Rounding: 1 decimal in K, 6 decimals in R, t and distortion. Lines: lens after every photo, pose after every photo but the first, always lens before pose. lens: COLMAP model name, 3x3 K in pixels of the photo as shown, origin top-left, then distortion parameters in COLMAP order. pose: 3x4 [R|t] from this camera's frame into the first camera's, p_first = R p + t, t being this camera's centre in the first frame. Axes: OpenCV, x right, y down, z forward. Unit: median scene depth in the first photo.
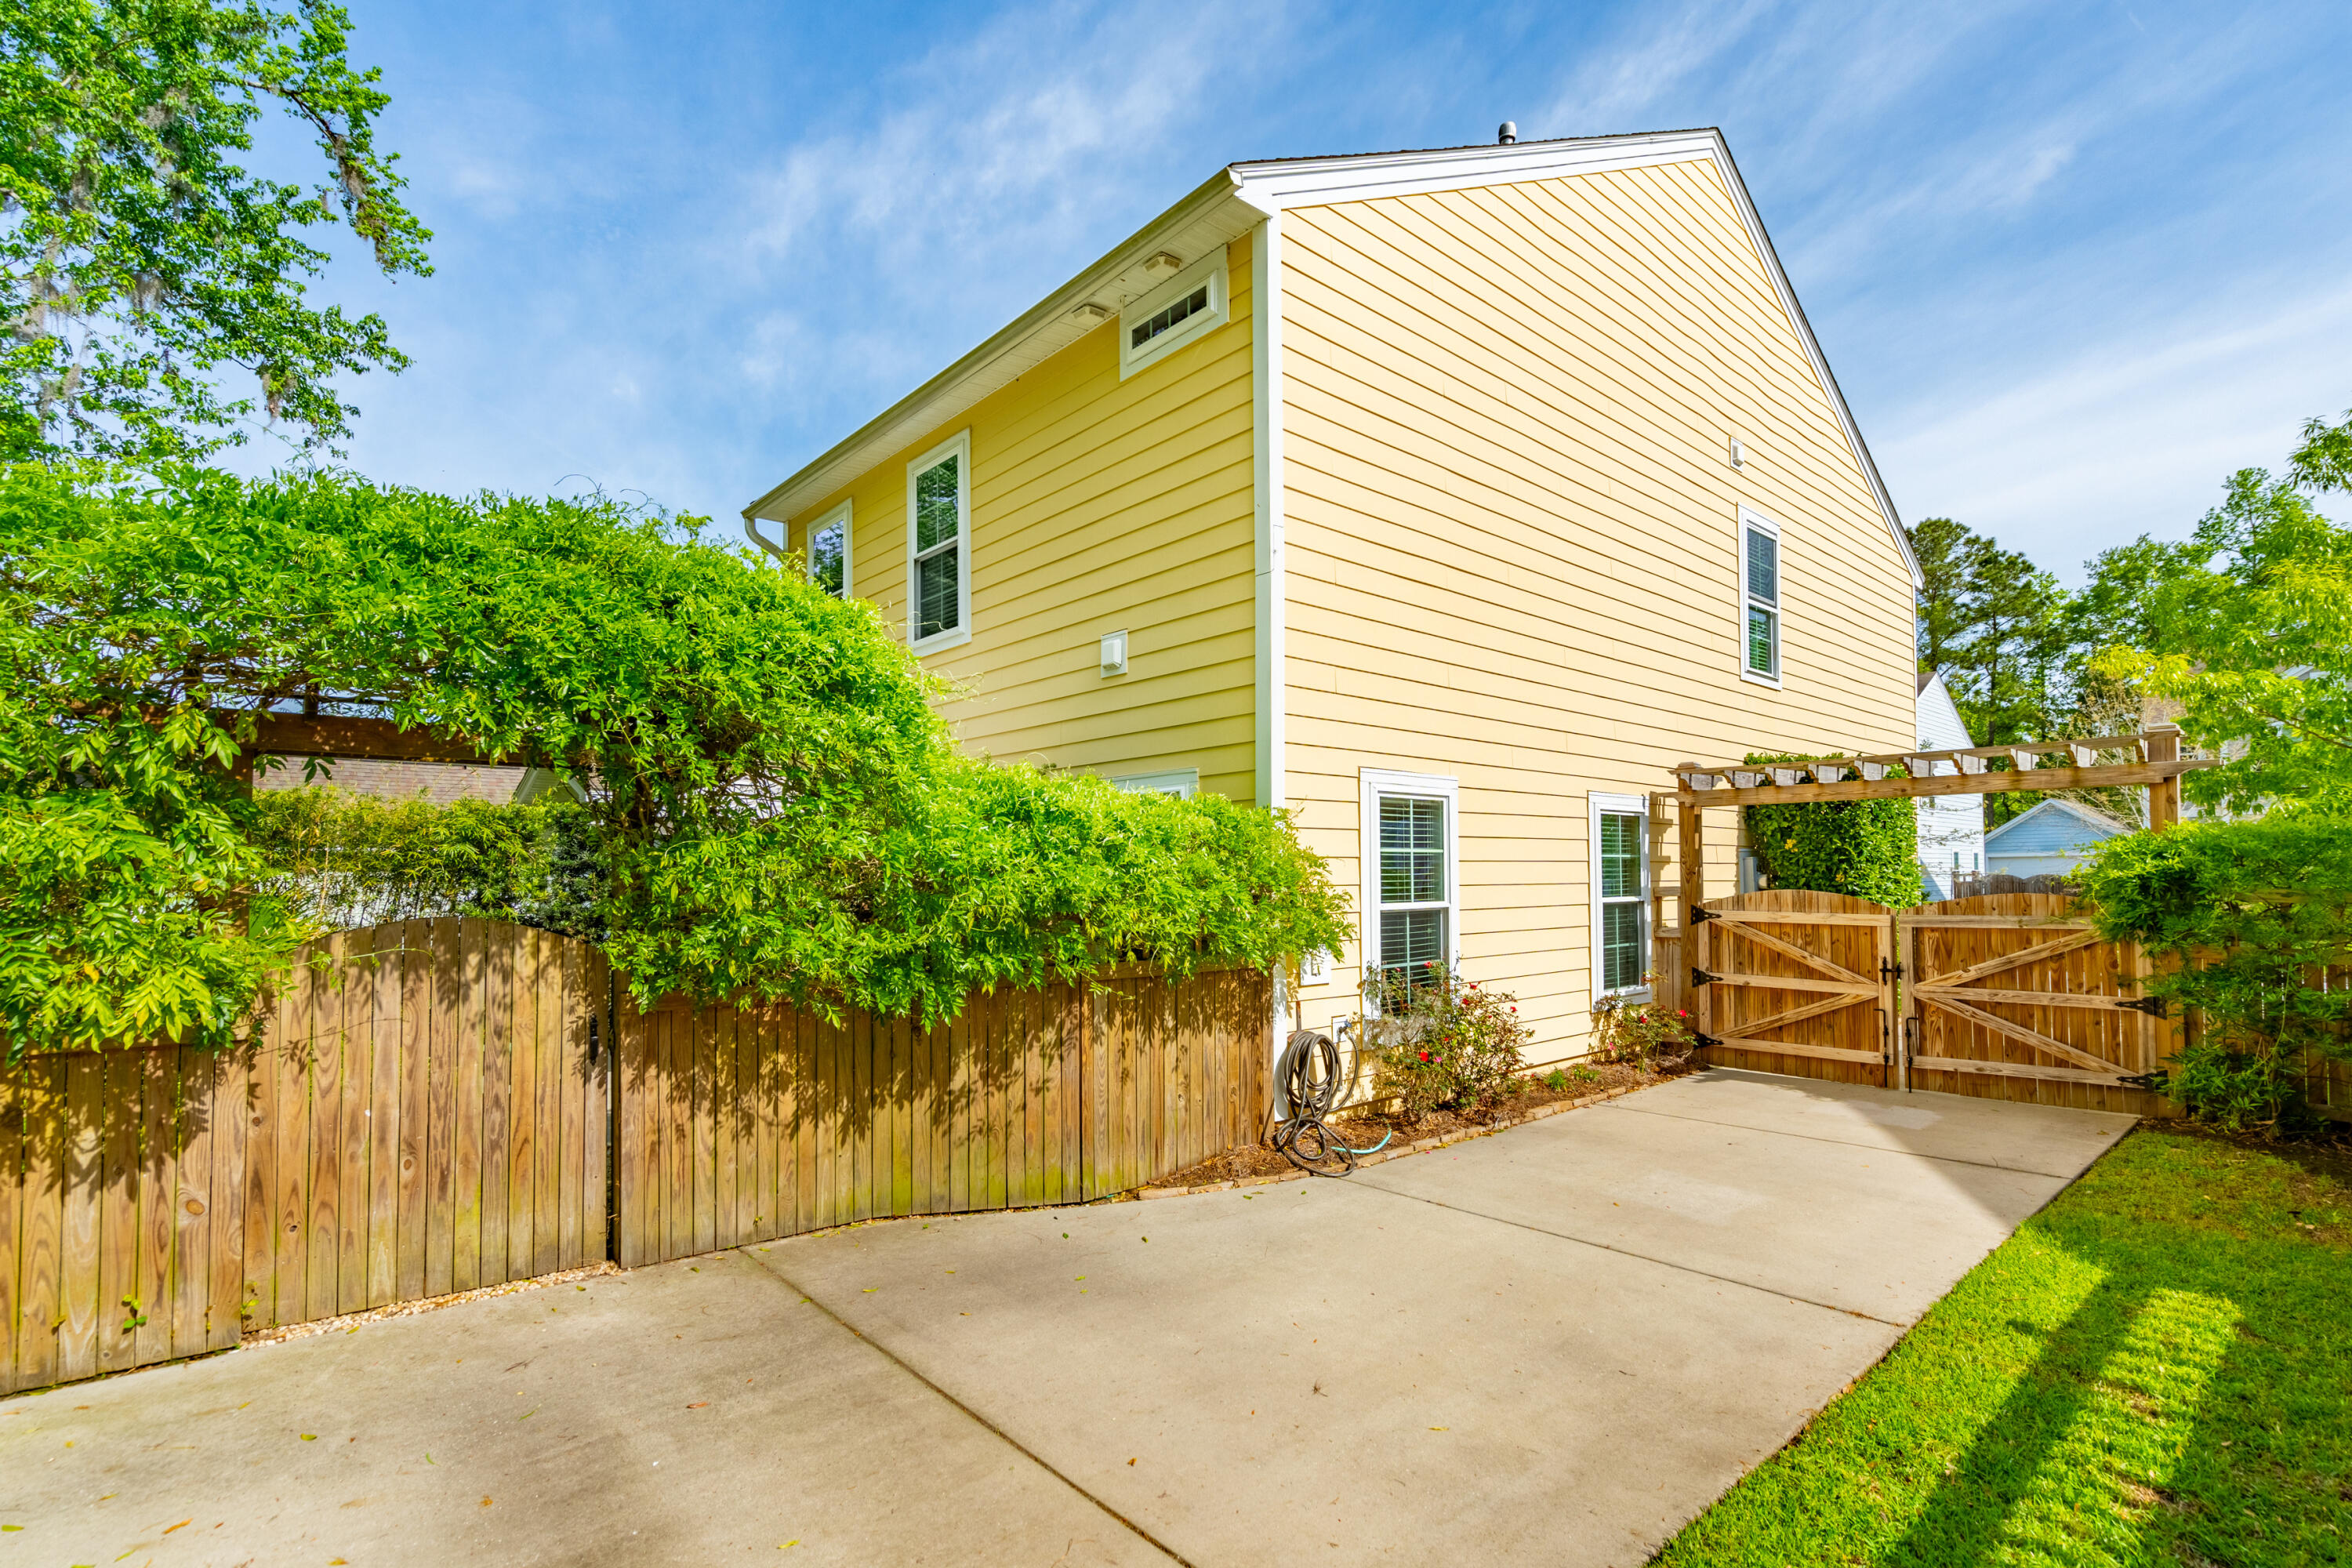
lens RADIAL K [[1075.1, 0, 1142.1], [0, 1075.1, 846.6], [0, 0, 1]] dist [-0.001671, 0.000622]
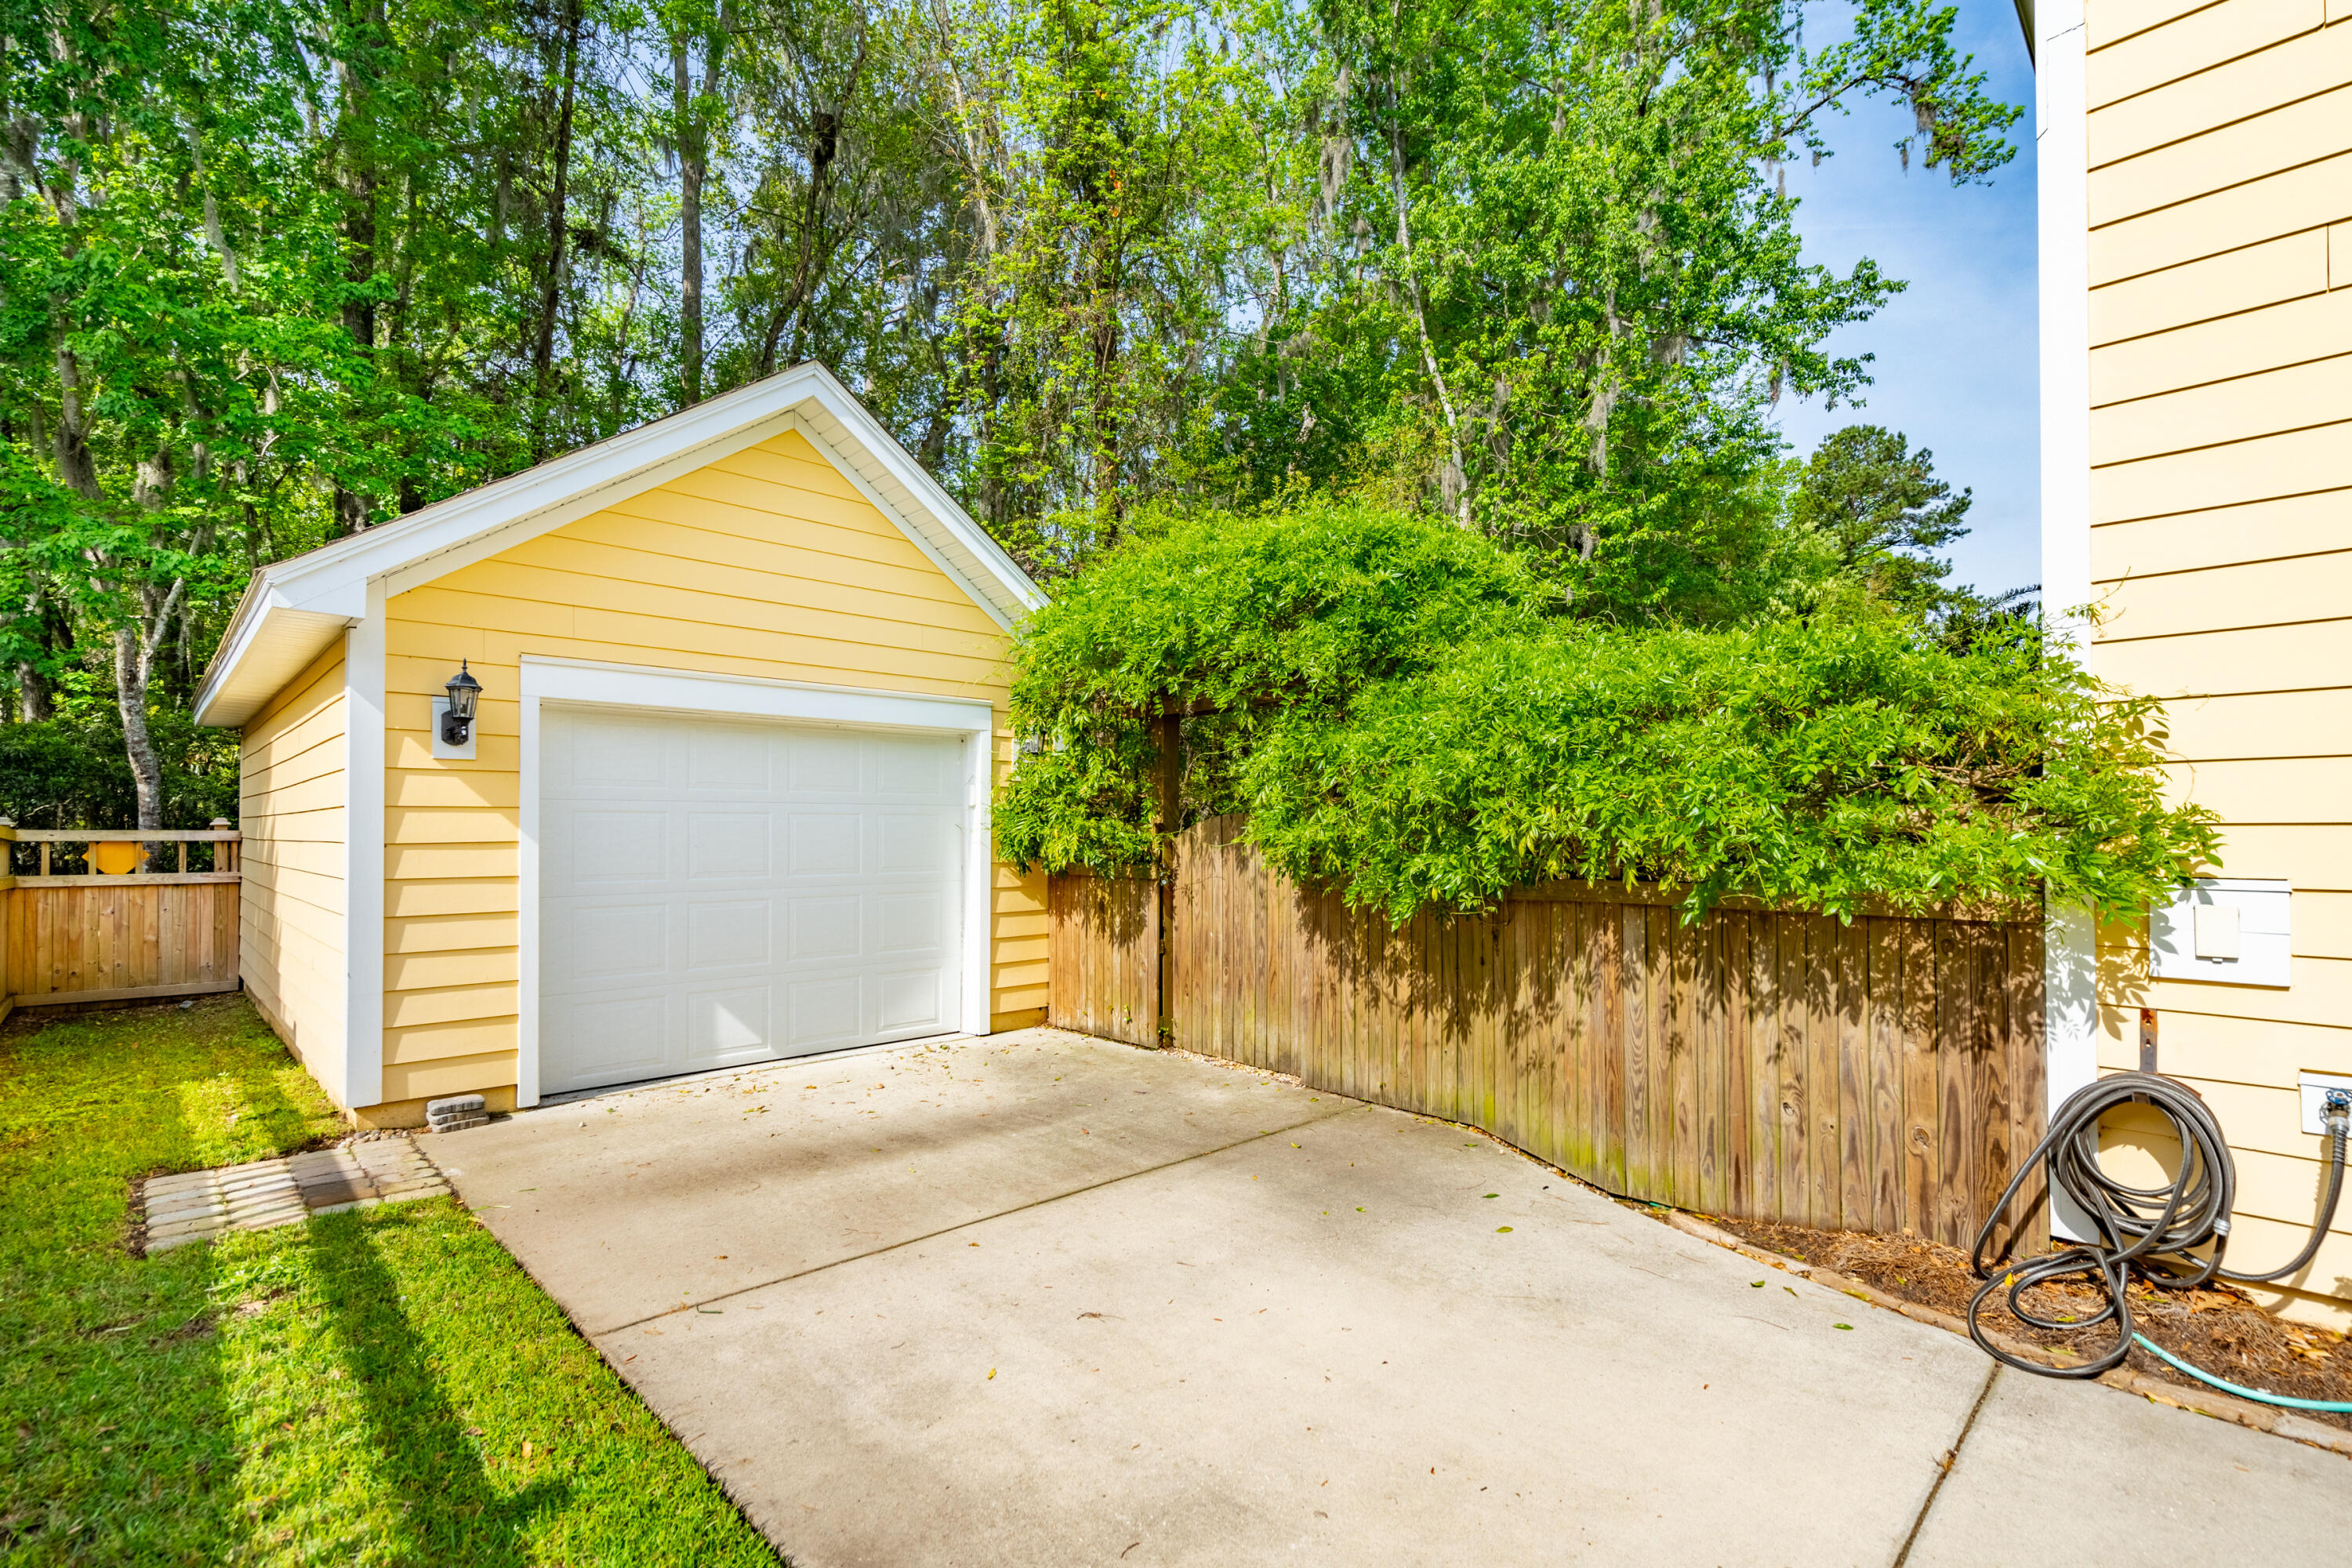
lens RADIAL K [[1075.1, 0, 1168.2], [0, 1075.1, 794.0], [0, 0, 1]] dist [-0.001671, 0.000622]
pose [[0.069403, -0.024677, -0.997283, 0.741846], [0.031487, 0.999250, -0.022534, 0.061367], [0.997092, -0.029838, 0.070128, 0.696842]]
